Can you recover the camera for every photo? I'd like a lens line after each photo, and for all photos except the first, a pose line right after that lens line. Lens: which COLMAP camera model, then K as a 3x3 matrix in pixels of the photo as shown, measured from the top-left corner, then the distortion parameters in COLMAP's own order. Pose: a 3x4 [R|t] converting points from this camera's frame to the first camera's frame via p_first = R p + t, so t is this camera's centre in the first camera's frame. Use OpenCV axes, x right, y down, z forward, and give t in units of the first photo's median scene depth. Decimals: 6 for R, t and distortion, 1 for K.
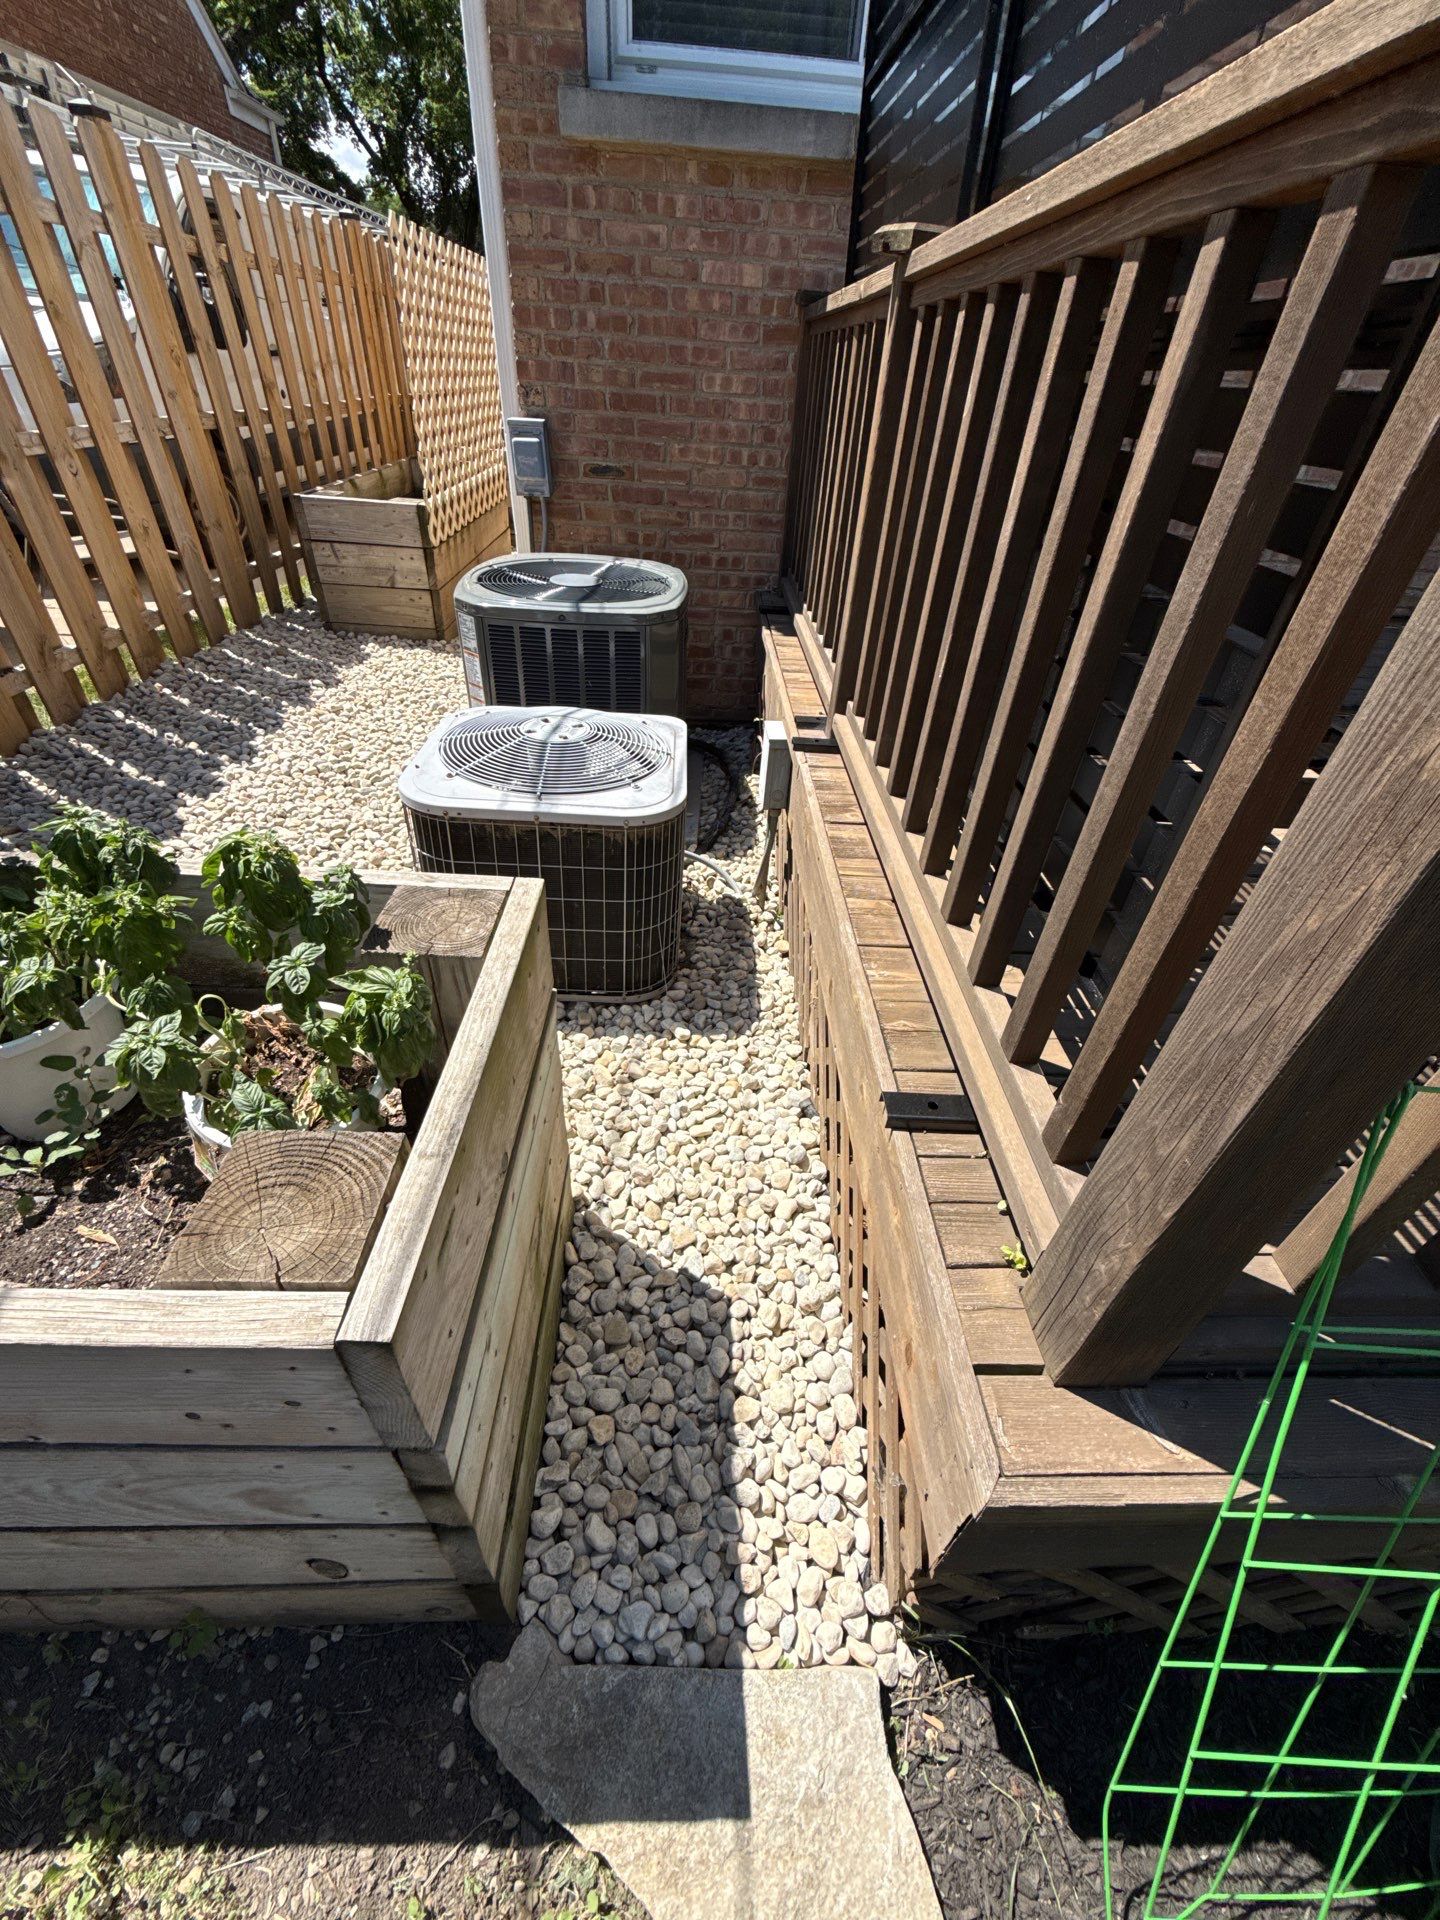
lens RADIAL K [[762.1, 0, 720.1], [0, 762.1, 956.1], [0, 0, 1]] dist [-0.001114, -0.000207]
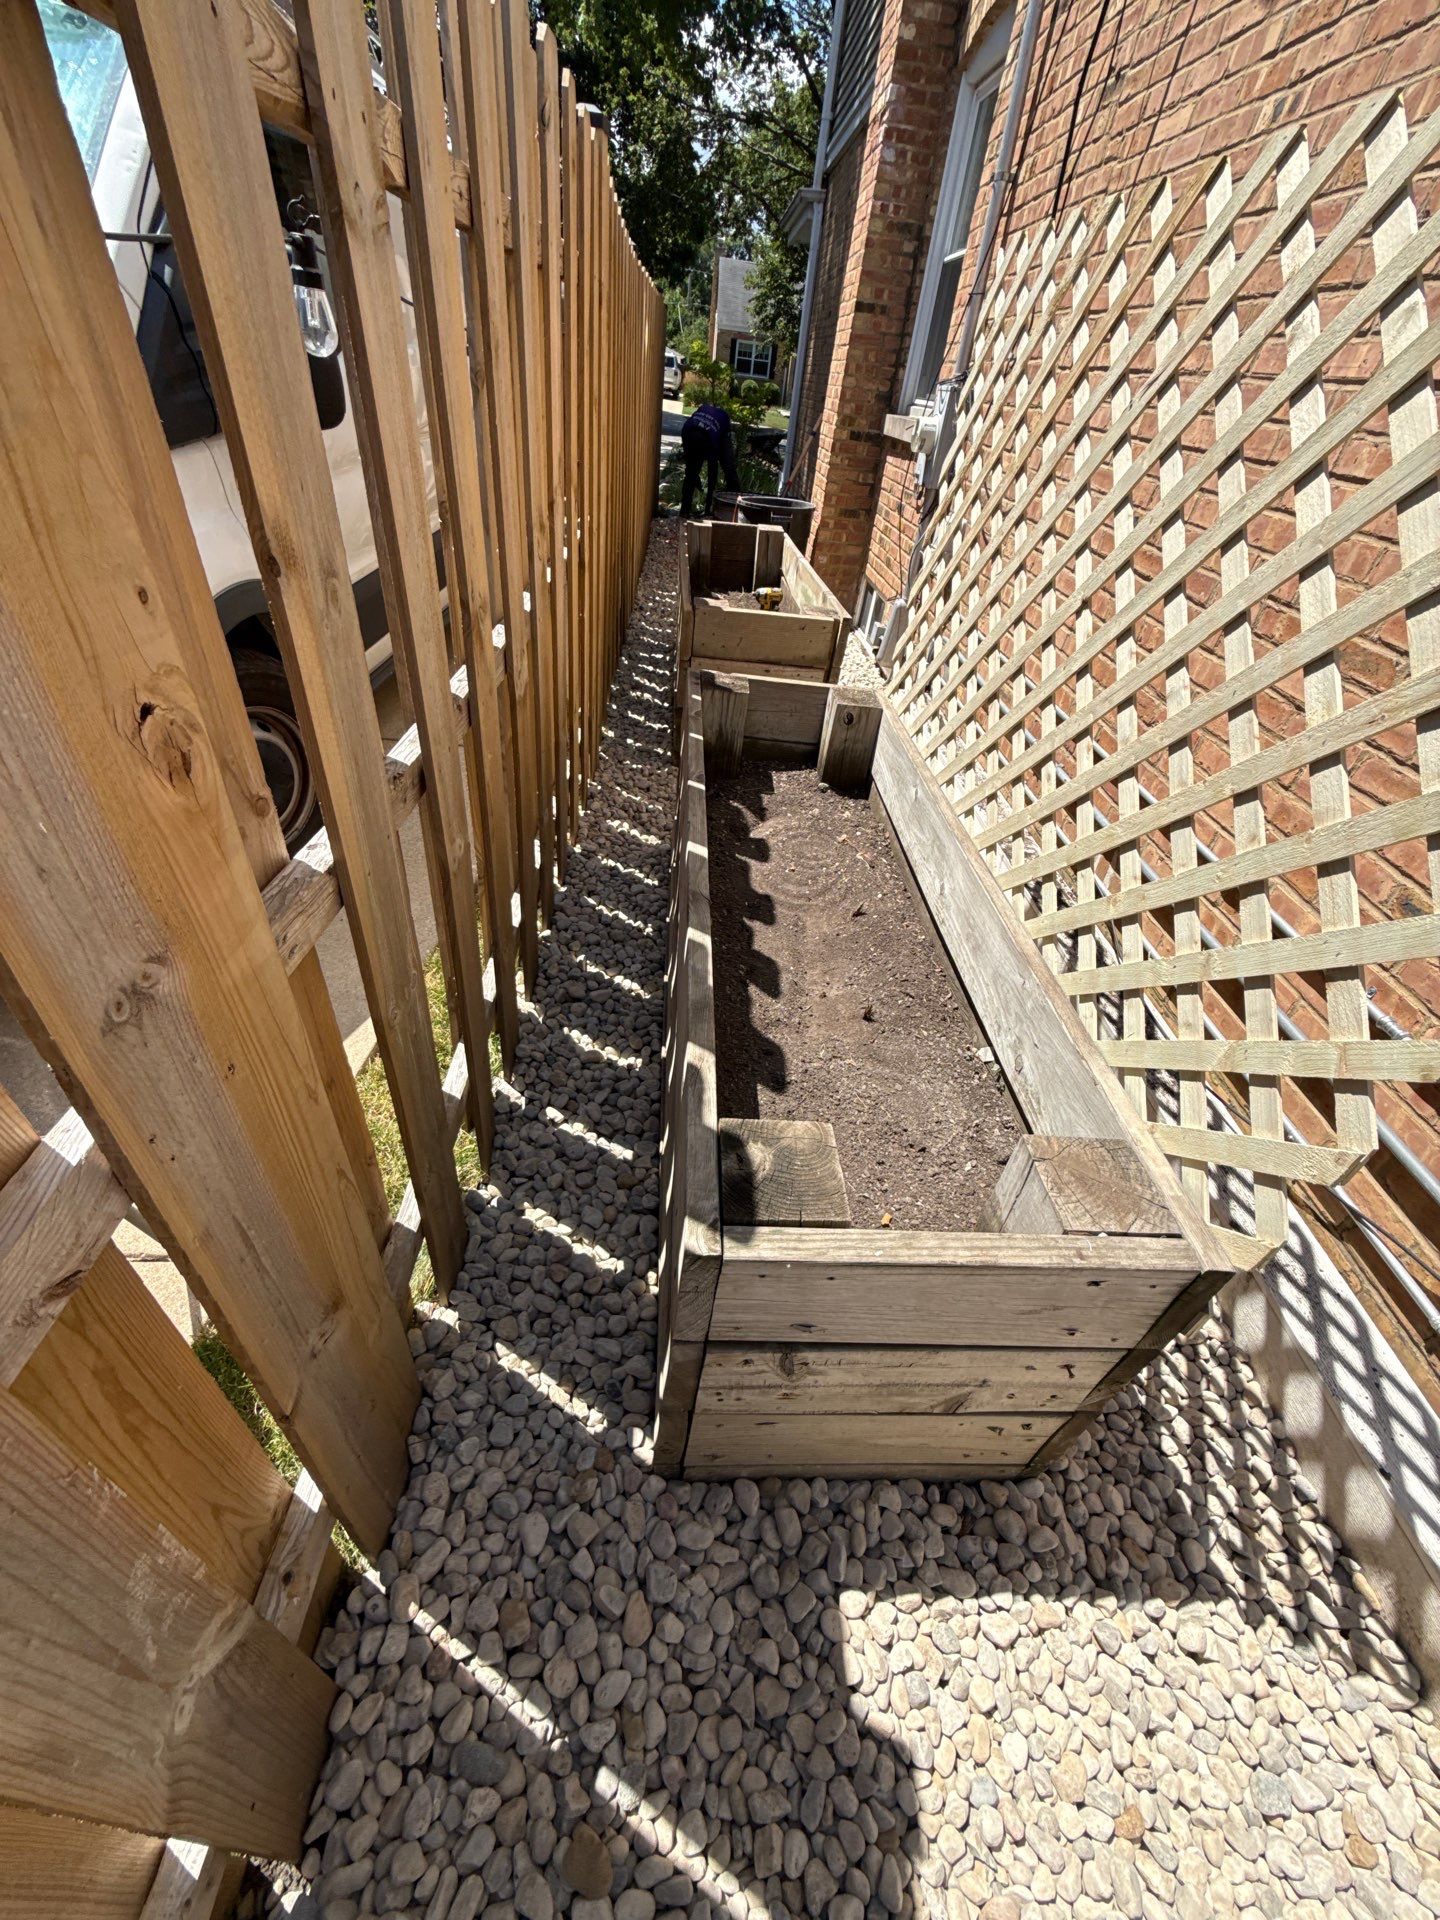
lens RADIAL K [[762.1, 0, 721.1], [0, 762.1, 955.6], [0, 0, 1]] dist [-0.001114, -0.000207]
pose [[0.999212, 0.027985, 0.028151, -0.750440], [-0.027985, 0.999608, -0.000393, -0.926771], [-0.028151, -0.000395, 0.999604, 1.046090]]
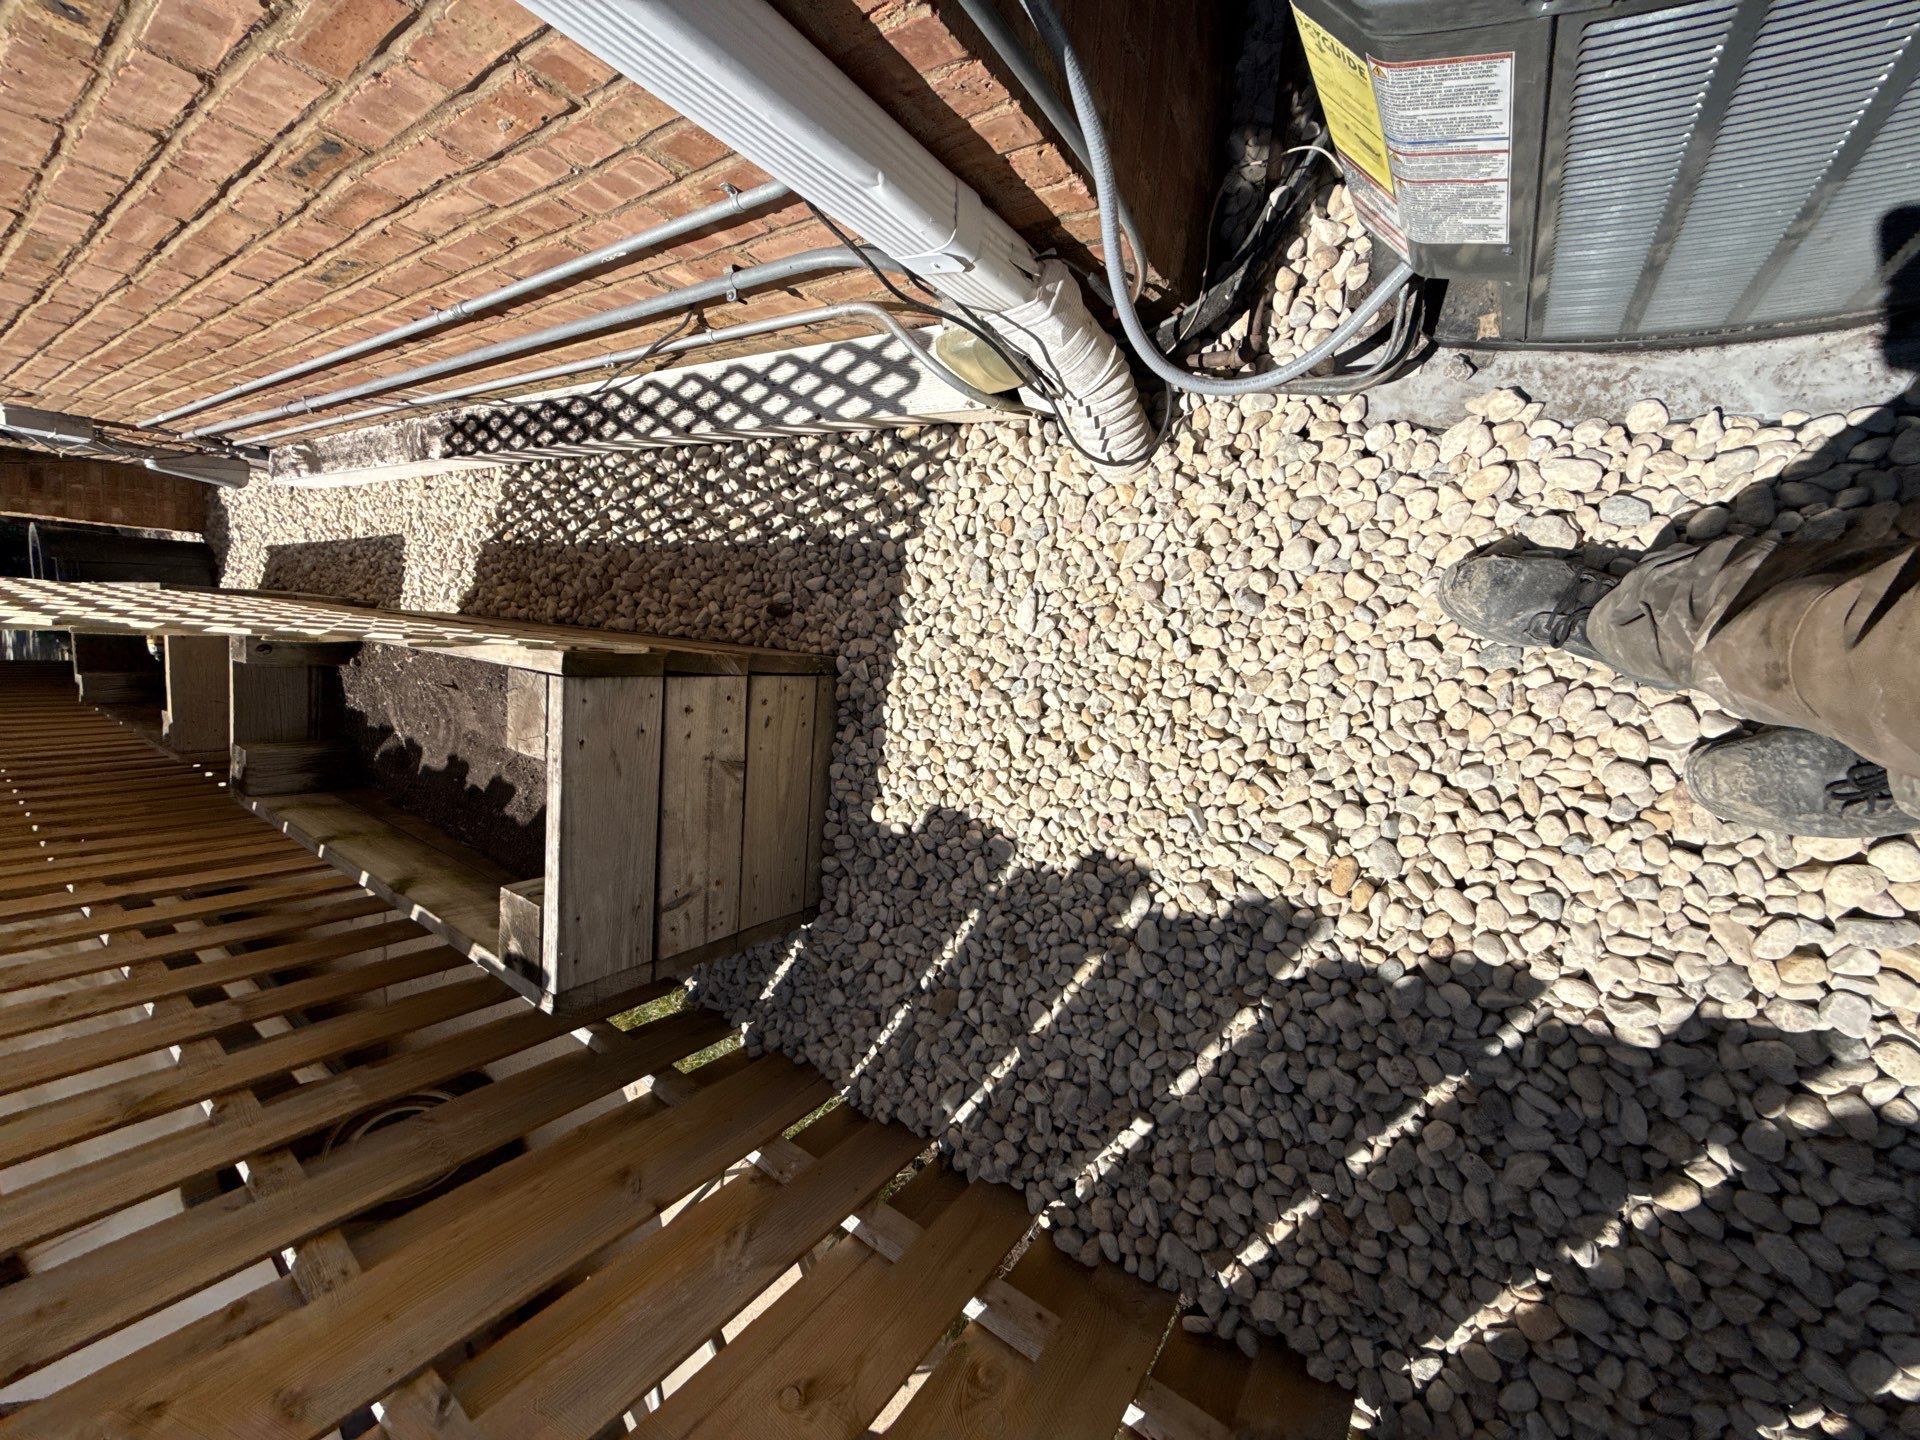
lens RADIAL K [[762.1, 0, 958.1], [0, 762.1, 720.6], [0, 0, 1]] dist [-0.001114, -0.000207]
pose [[0.067461, -0.980258, -0.185856, -0.465418], [0.953932, 0.008790, 0.299895, -0.714008], [-0.292341, -0.197525, 0.935692, 0.856418]]
